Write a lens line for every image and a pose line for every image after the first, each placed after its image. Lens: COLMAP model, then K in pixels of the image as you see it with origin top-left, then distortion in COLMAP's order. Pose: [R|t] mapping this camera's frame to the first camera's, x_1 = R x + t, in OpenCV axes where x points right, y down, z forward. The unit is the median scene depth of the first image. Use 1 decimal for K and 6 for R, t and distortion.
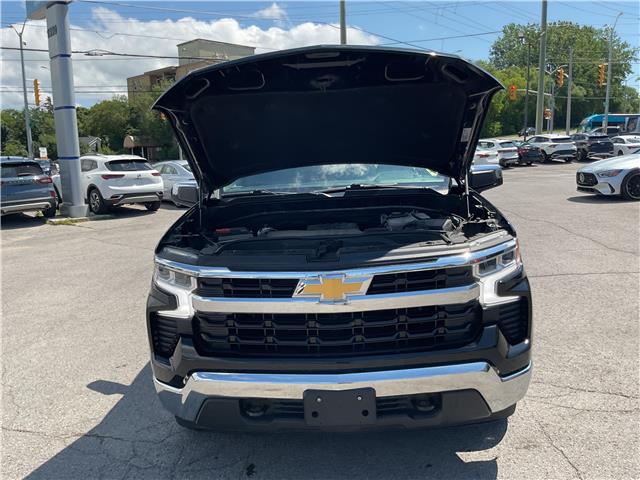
lens RADIAL K [[561.1, 0, 320.5], [0, 561.1, 205.1], [0, 0, 1]] dist [-0.004710, -0.006959]
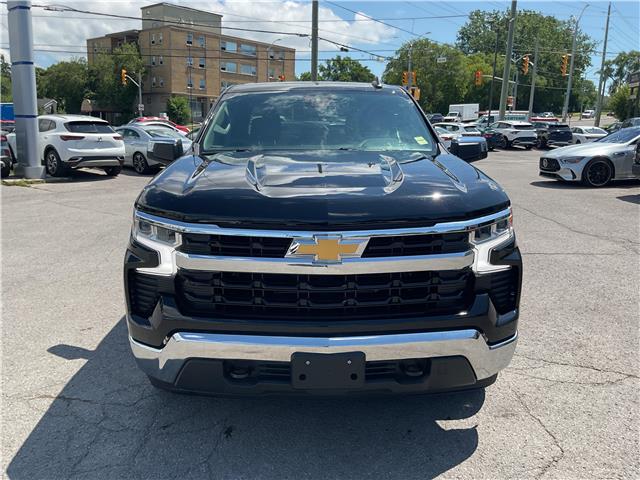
lens RADIAL K [[561.1, 0, 320.5], [0, 561.1, 205.1], [0, 0, 1]] dist [-0.004710, -0.006959]
pose [[0.996371, 0.043999, 0.072859, -0.052487], [-0.046940, 0.998130, 0.039156, 0.028831], [-0.071000, -0.042434, 0.996573, 0.032636]]
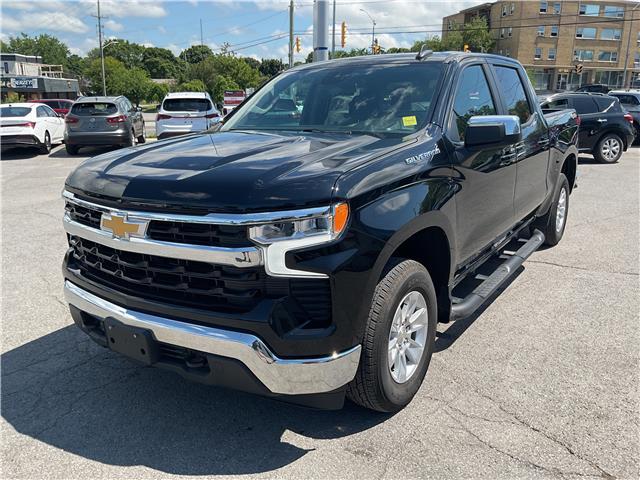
lens RADIAL K [[547.2, 0, 318.3], [0, 547.2, 214.7], [0, 0, 1]] dist [0.085114, -0.136661]
pose [[0.836245, 0.148879, -0.527759, 0.691797], [-0.083500, 0.985787, 0.145779, -0.040459], [0.541962, -0.077839, 0.836791, 0.285607]]
